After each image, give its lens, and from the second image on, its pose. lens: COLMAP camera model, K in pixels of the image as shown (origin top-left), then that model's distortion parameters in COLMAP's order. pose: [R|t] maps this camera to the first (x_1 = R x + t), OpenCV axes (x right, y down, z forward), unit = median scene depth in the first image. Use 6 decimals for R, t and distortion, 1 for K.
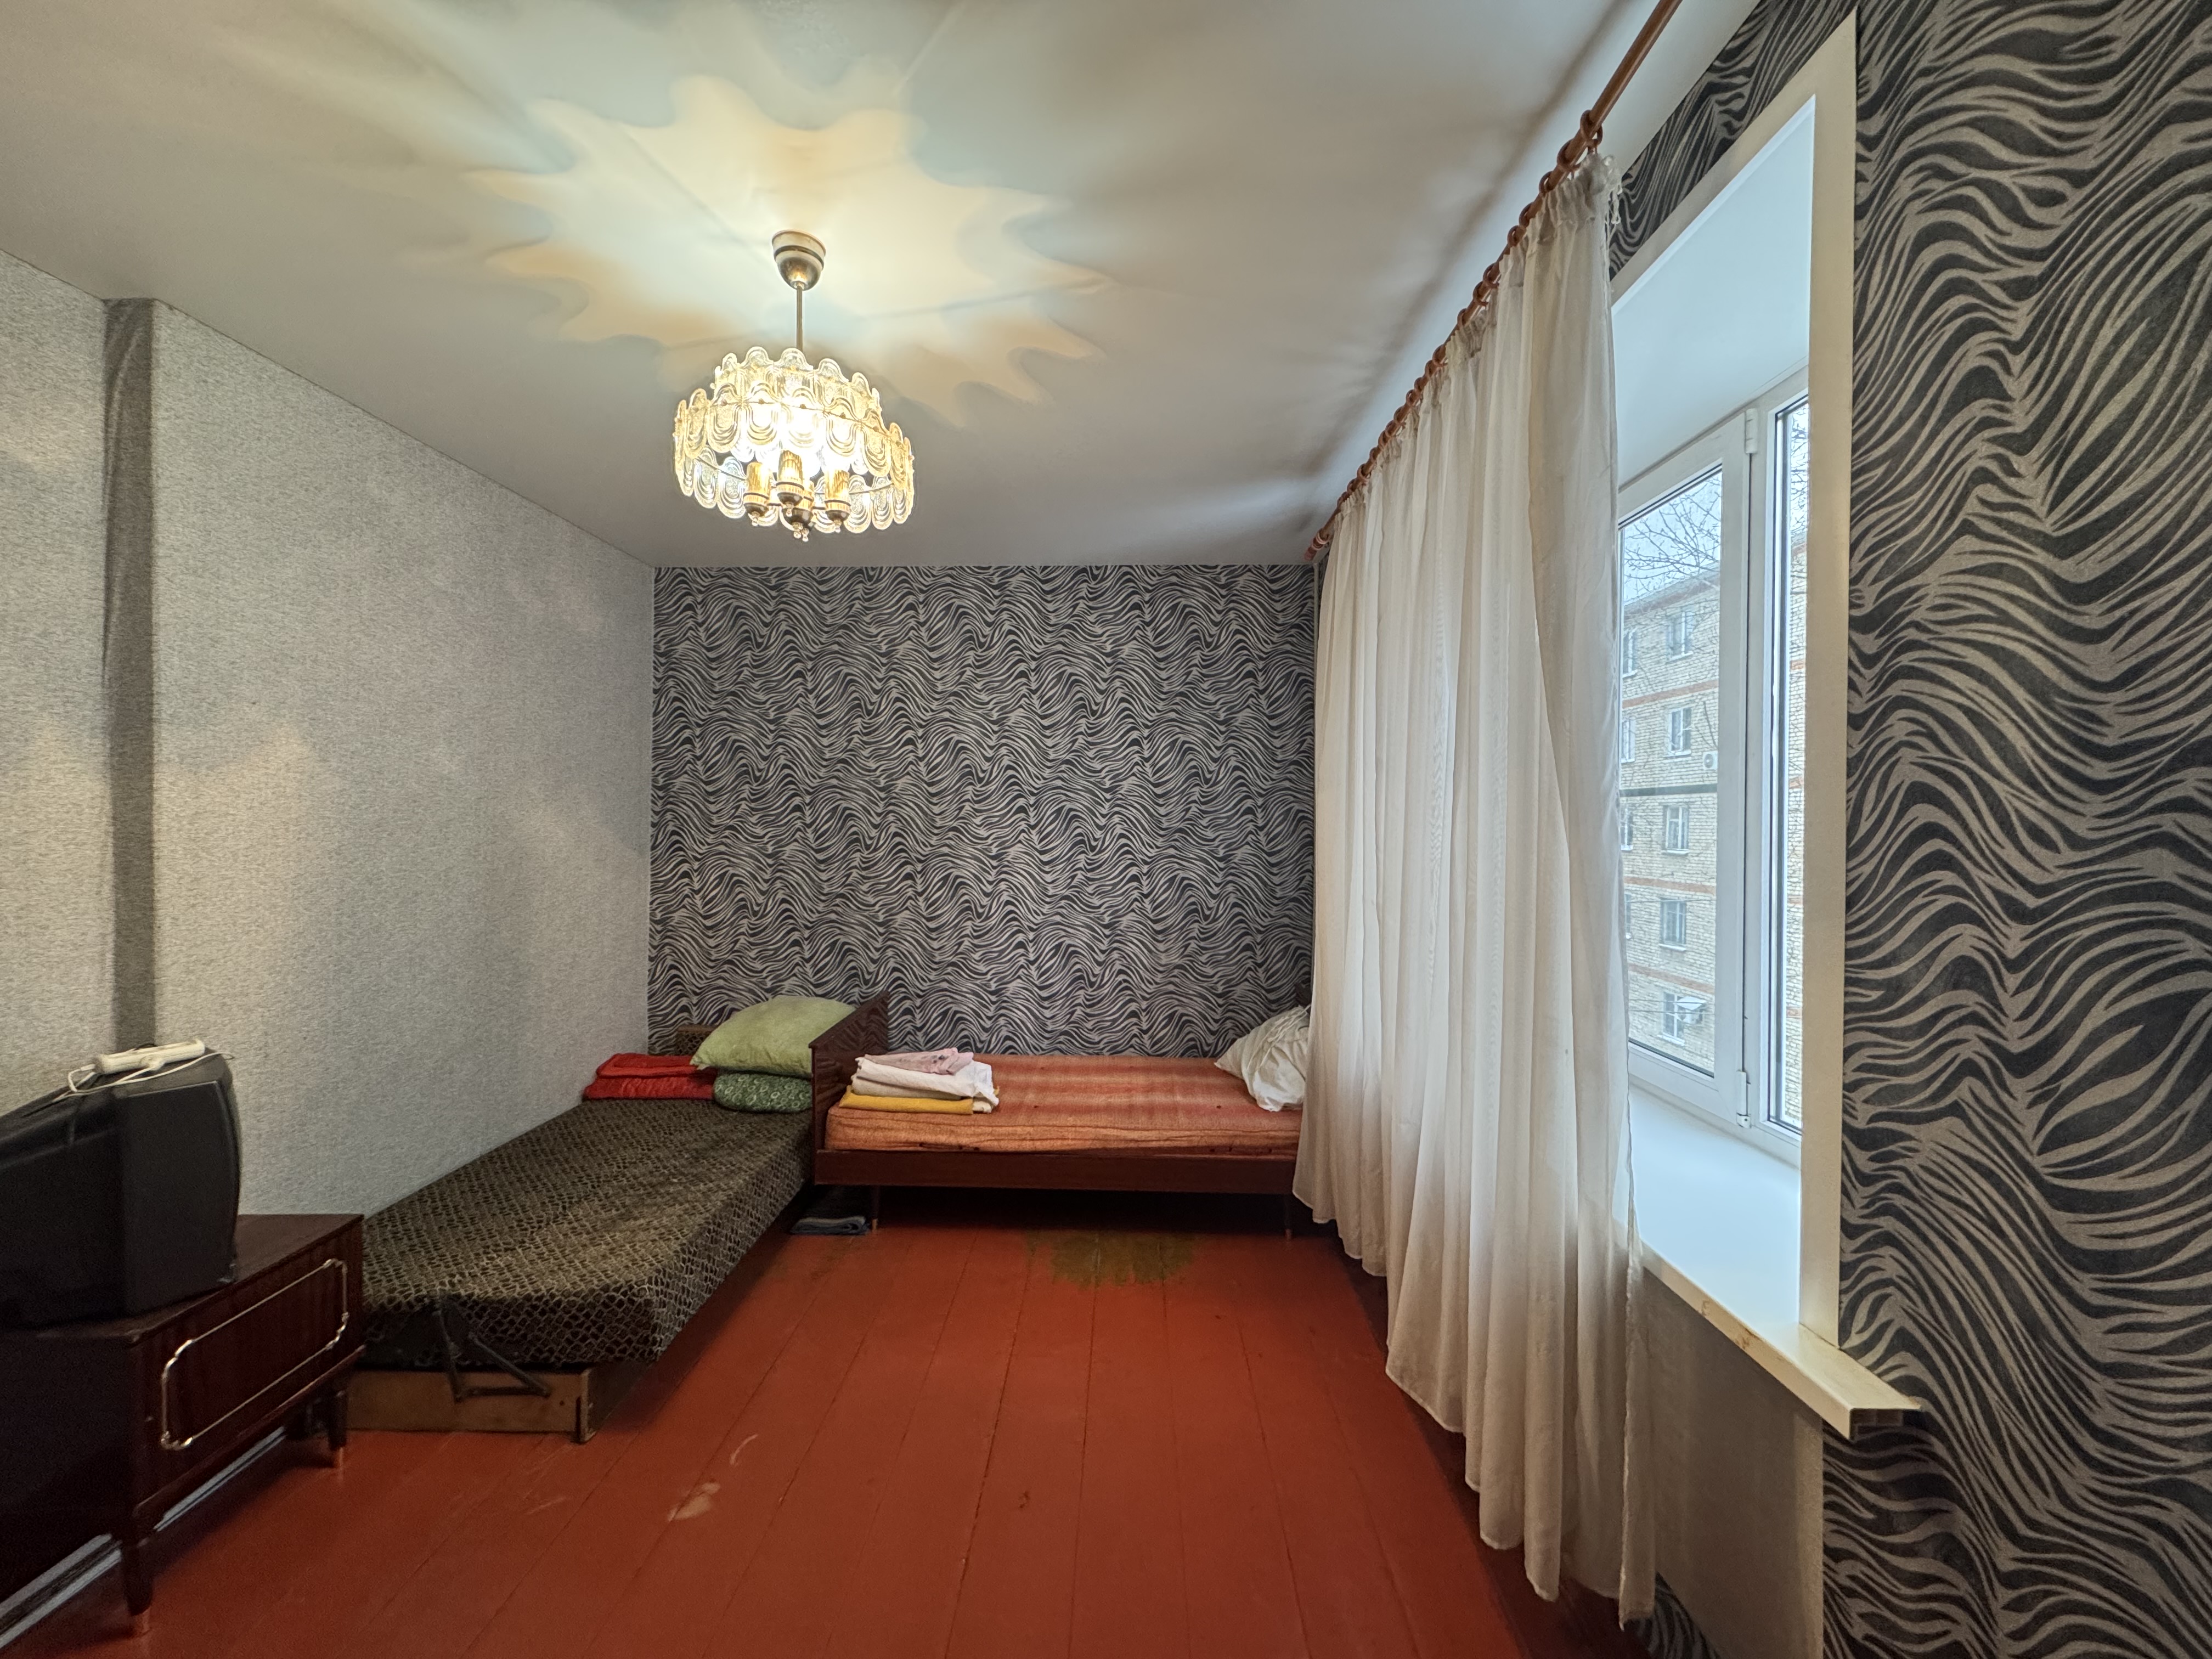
lens RADIAL K [[876.2, 0, 1106.0], [0, 876.2, 829.5], [0, 0, 1]] dist [-0.001613, 0.000295]
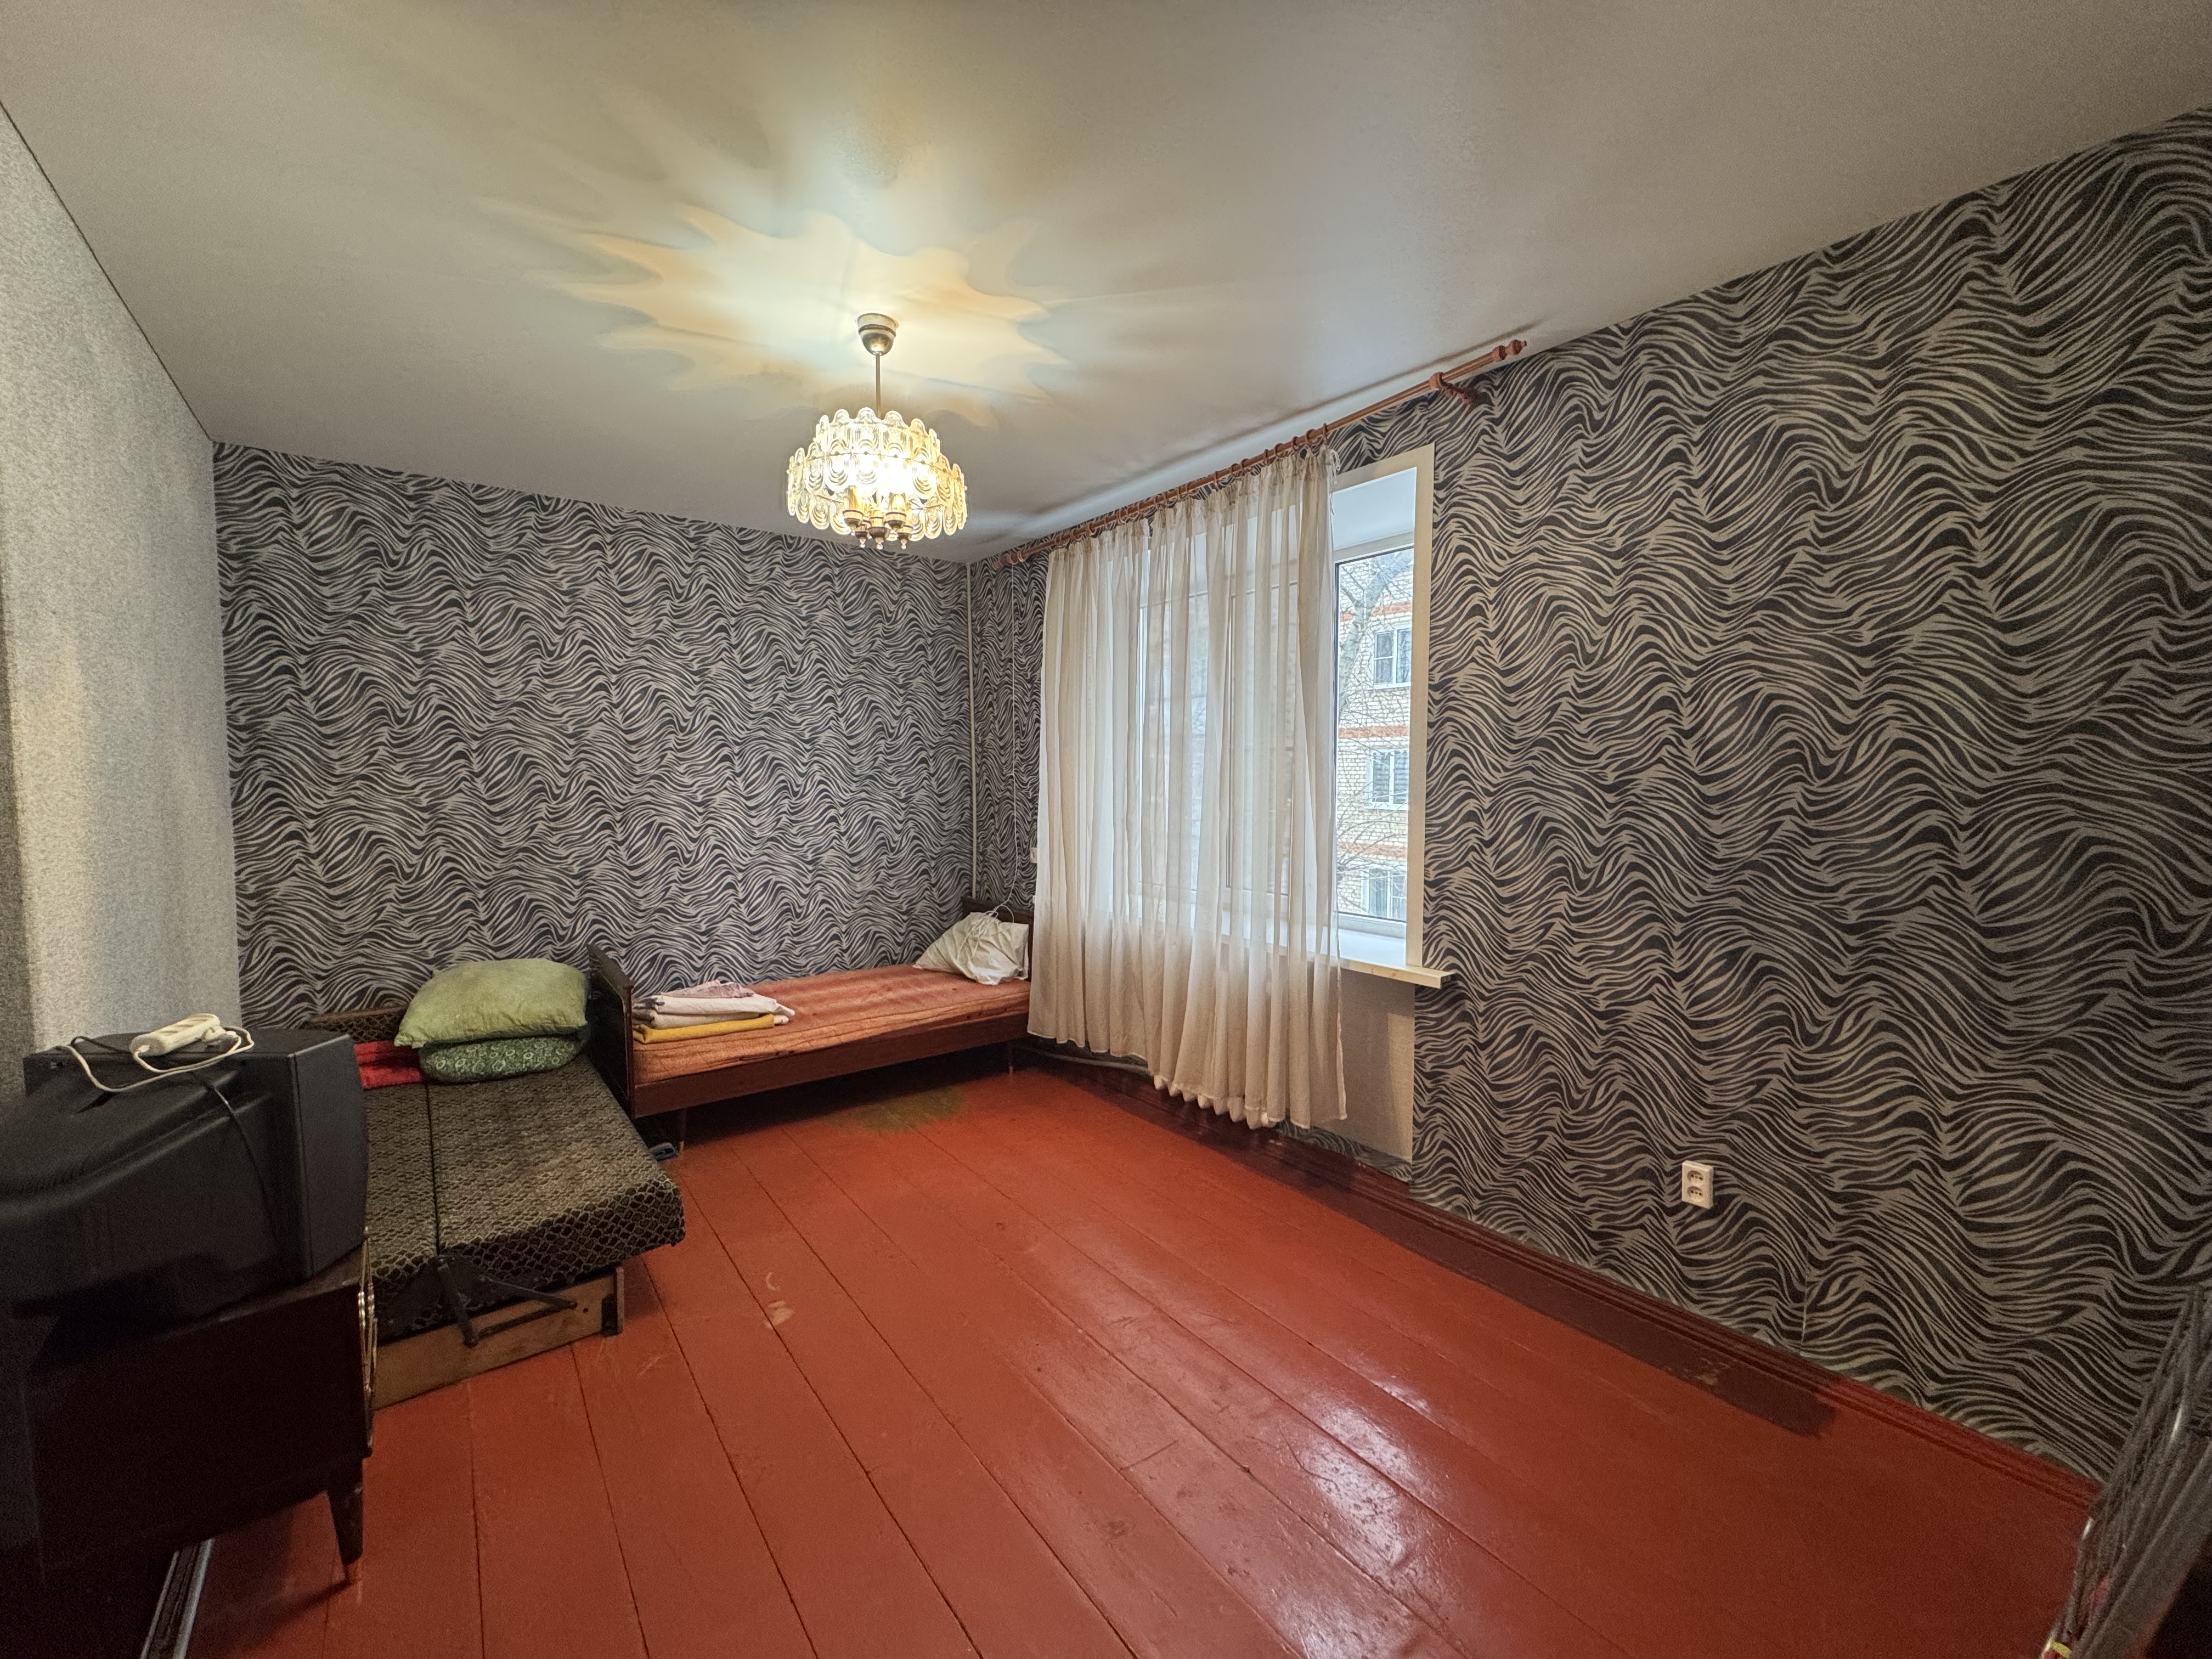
lens RADIAL K [[876.2, 0, 1106.0], [0, 876.2, 829.5], [0, 0, 1]] dist [-0.001613, 0.000295]
pose [[0.775841, -0.044603, 0.629350, -0.536759], [0.010445, 0.998269, 0.057872, 0.008830], [-0.630842, -0.038326, 0.774964, -0.145216]]
